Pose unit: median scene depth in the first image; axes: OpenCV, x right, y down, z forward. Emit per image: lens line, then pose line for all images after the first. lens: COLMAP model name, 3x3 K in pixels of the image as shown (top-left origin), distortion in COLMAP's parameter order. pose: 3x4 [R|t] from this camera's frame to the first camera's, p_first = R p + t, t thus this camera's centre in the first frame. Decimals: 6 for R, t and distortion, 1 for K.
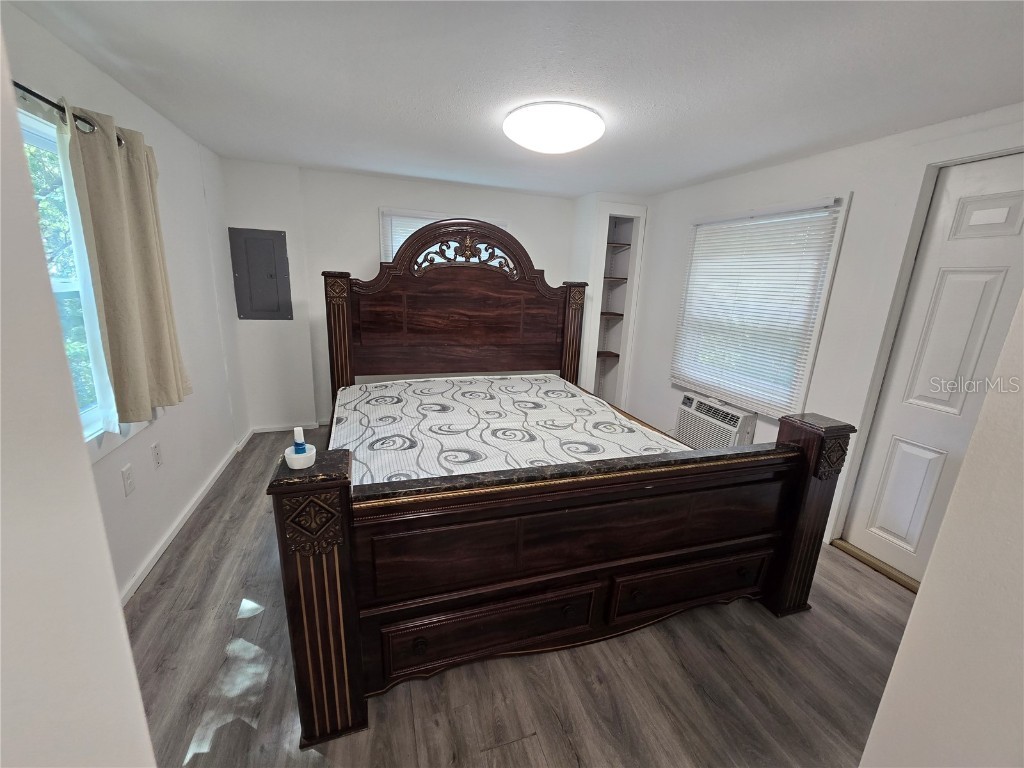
lens RADIAL K [[416.0, 0, 512.0], [0, 416.0, 384.0], [0, 0, 1]] dist [-0.016064, 0.006335]
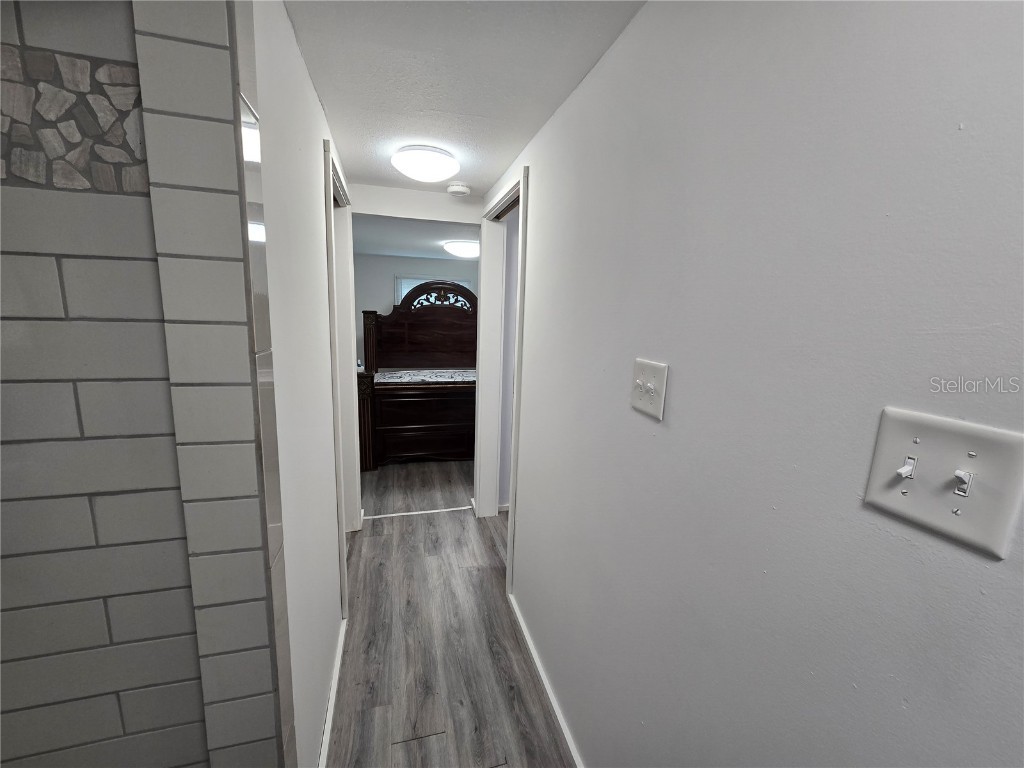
lens RADIAL K [[416.0, 0, 512.0], [0, 416.0, 384.0], [0, 0, 1]] dist [-0.016064, 0.006335]
pose [[0.998504, -0.002909, -0.054608, 0.288896], [-0.001479, 0.996783, -0.080138, 0.188986], [0.054666, 0.080099, 0.995287, -0.727060]]
